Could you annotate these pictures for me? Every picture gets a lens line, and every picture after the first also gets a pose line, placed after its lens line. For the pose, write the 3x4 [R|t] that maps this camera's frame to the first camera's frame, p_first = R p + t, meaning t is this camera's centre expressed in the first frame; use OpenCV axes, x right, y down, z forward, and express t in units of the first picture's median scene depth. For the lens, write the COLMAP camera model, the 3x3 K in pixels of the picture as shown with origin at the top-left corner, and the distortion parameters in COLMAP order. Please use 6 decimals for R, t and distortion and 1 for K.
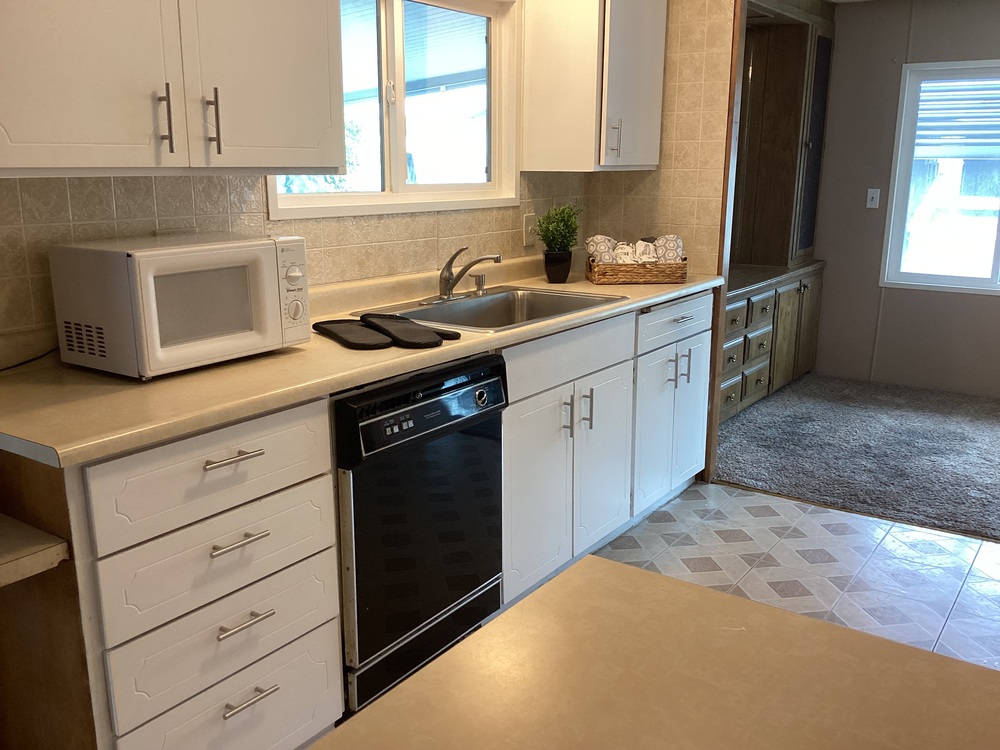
lens RADIAL K [[901.6, 0, 500.0], [0, 901.6, 375.0], [0, 0, 1]] dist [0.124662, -0.230458]
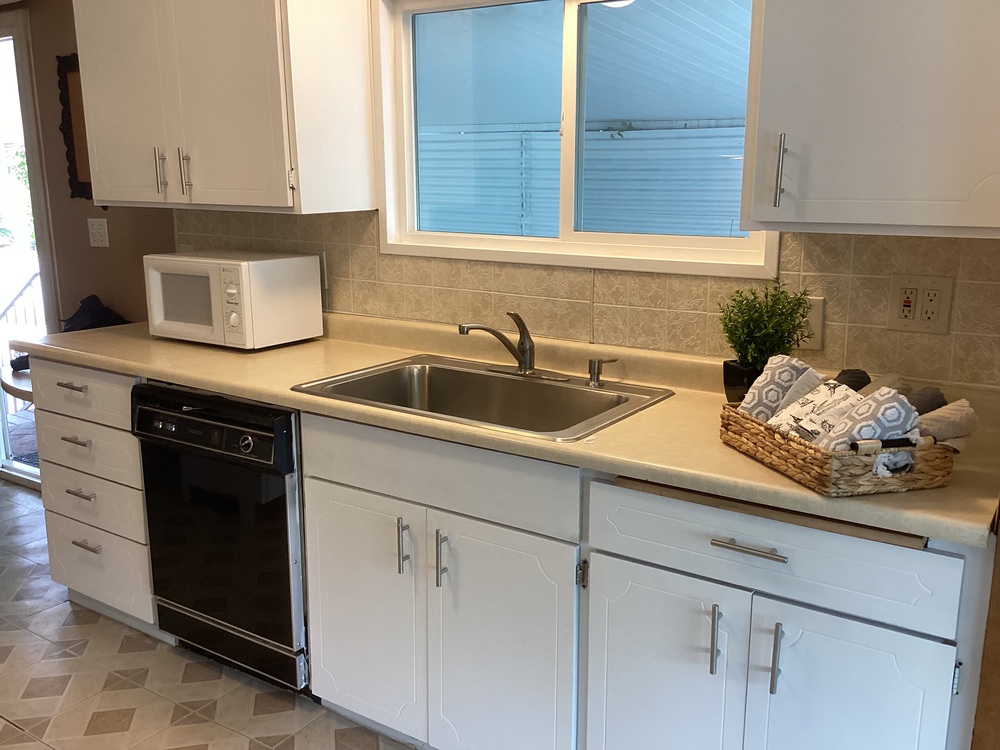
lens RADIAL K [[905.2, 0, 500.0], [0, 905.2, 375.0], [0, 0, 1]] dist [0.103508, -0.191372]
pose [[0.021870, 0.216691, -0.975995, 0.716035], [-0.230611, 0.950996, 0.205973, -0.239981], [0.972800, 0.220570, 0.070769, 0.906519]]
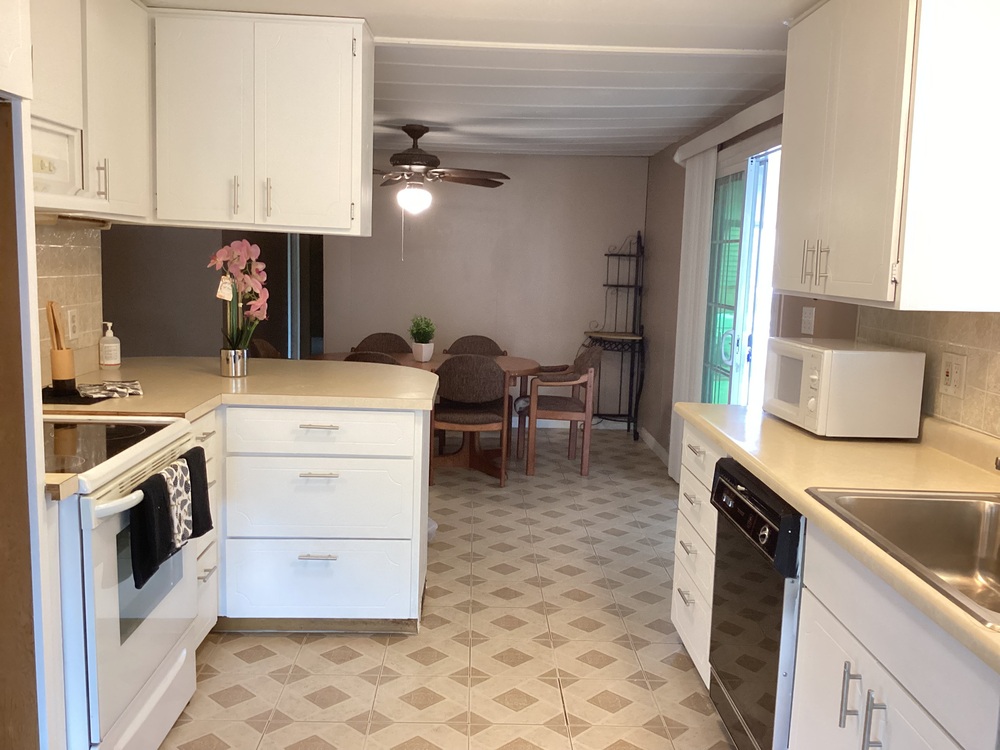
lens RADIAL K [[905.2, 0, 500.0], [0, 905.2, 375.0], [0, 0, 1]] dist [0.103508, -0.191372]
pose [[-0.803426, 0.056983, -0.592672, 0.586143], [-0.166016, 0.934493, 0.314899, -0.300922], [0.571792, 0.351391, -0.741336, 1.151026]]
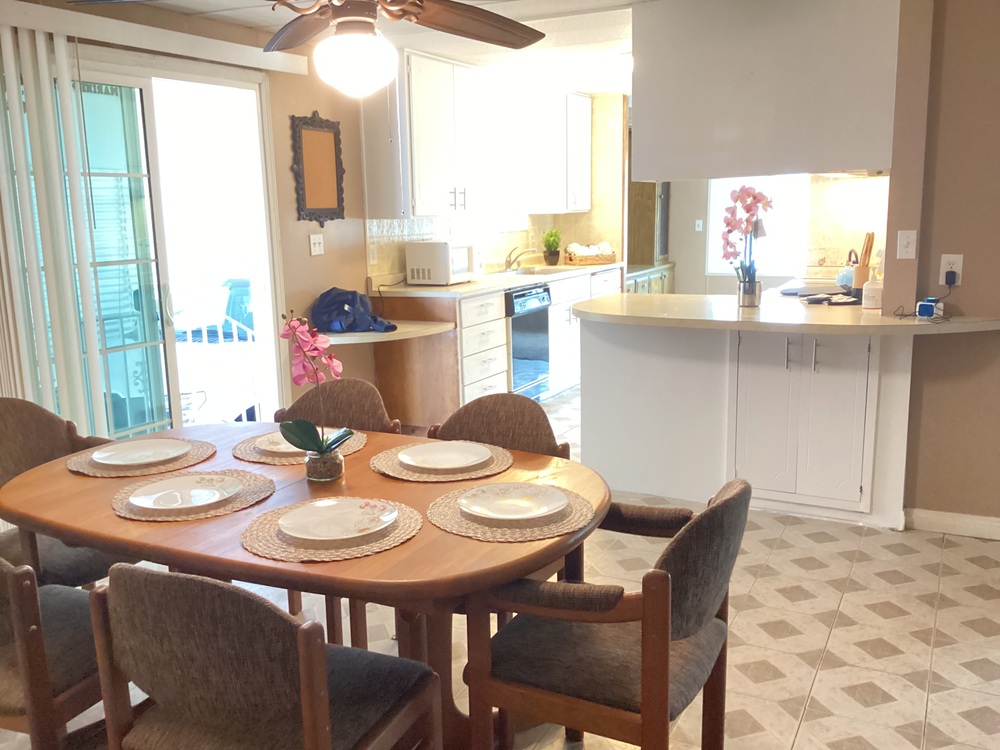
lens RADIAL K [[901.6, 0, 500.0], [0, 901.6, 375.0], [0, 0, 1]] dist [0.124662, -0.230458]
pose [[0.990380, -0.047642, 0.129911, -0.379718], [0.053908, 0.997525, -0.045152, 0.272175], [-0.127438, 0.051721, 0.990497, -1.196154]]
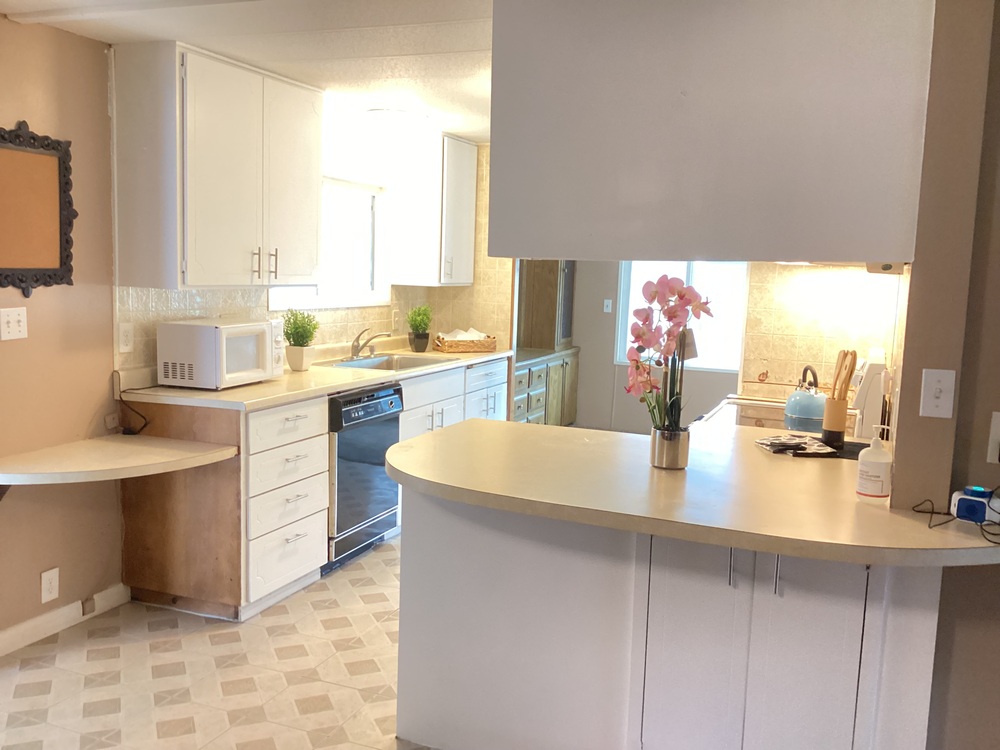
lens RADIAL K [[905.2, 0, 500.0], [0, 905.2, 375.0], [0, 0, 1]] dist [0.103508, -0.191372]
pose [[0.974927, 0.001969, 0.222517, -0.171045], [0.022197, 0.994113, -0.106053, 0.131196], [-0.221415, 0.108333, 0.969144, -0.696855]]
